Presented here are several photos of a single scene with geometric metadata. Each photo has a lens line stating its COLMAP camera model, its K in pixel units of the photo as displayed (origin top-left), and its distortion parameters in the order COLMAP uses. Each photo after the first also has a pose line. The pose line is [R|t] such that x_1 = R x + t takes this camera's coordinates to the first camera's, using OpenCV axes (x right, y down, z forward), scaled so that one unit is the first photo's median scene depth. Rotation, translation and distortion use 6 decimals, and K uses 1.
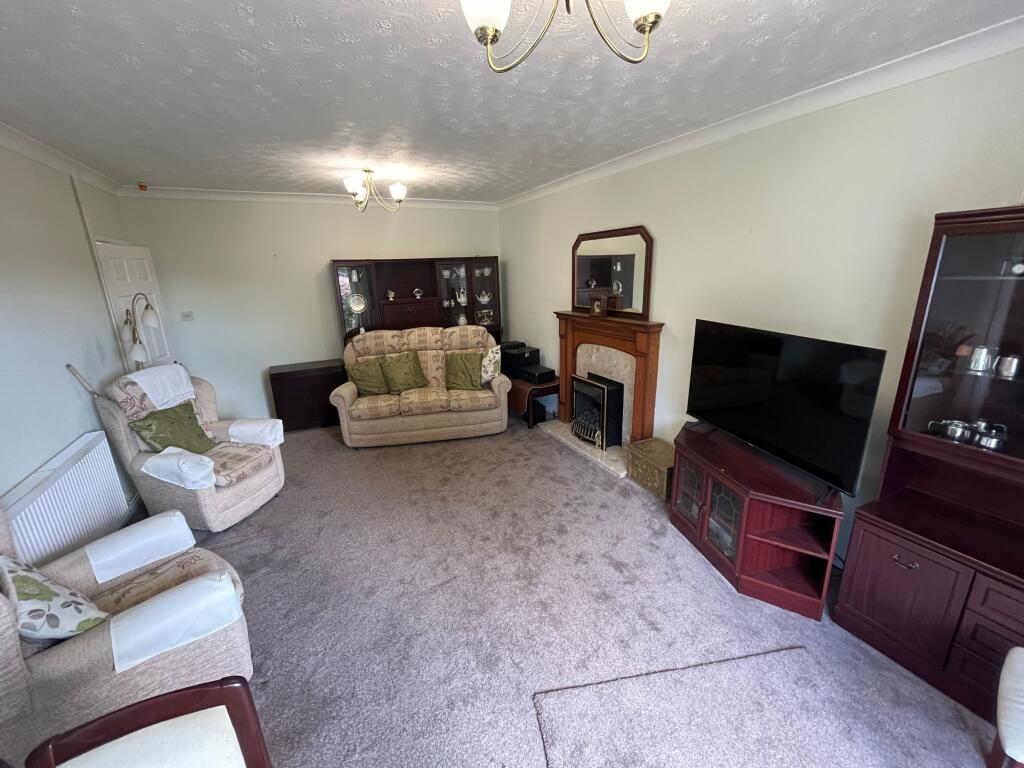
lens RADIAL K [[415.2, 0, 510.0], [0, 415.2, 383.2], [0, 0, 1]] dist [0.000403, 0.000177]
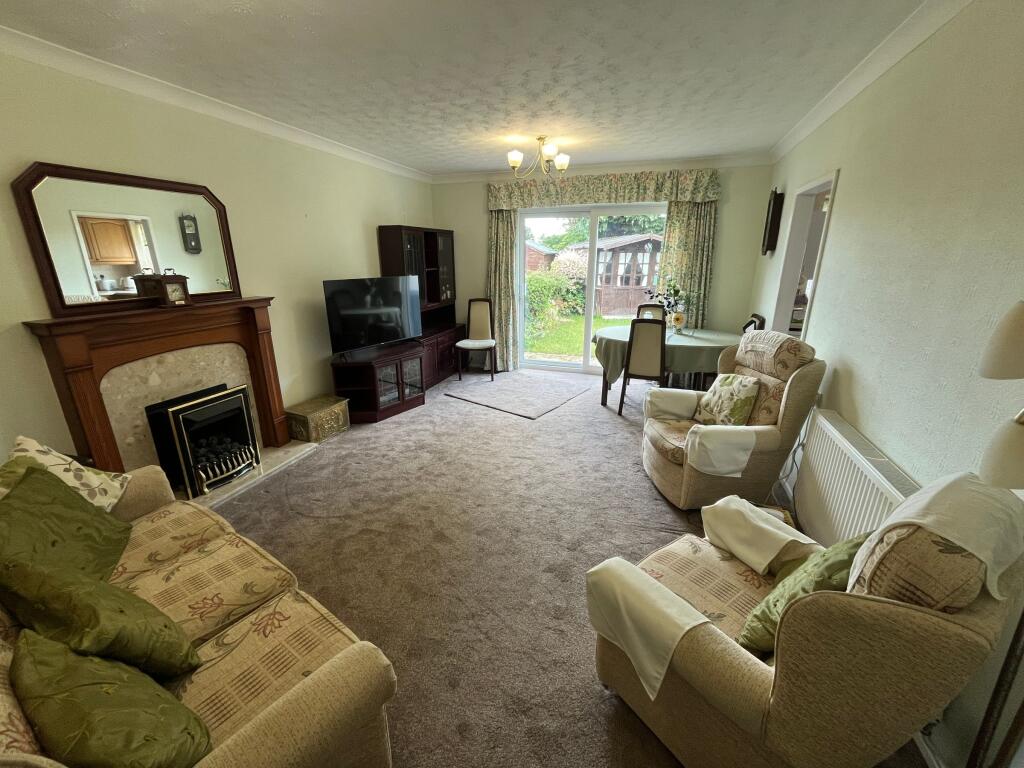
lens RADIAL K [[415.2, 0, 508.9], [0, 415.2, 383.6], [0, 0, 1]] dist [0.000403, 0.000177]
pose [[-0.702313, -0.180410, 0.688628, -0.681656], [0.212739, 0.869956, 0.444881, -0.244512], [-0.679337, 0.458944, -0.572601, 1.106138]]
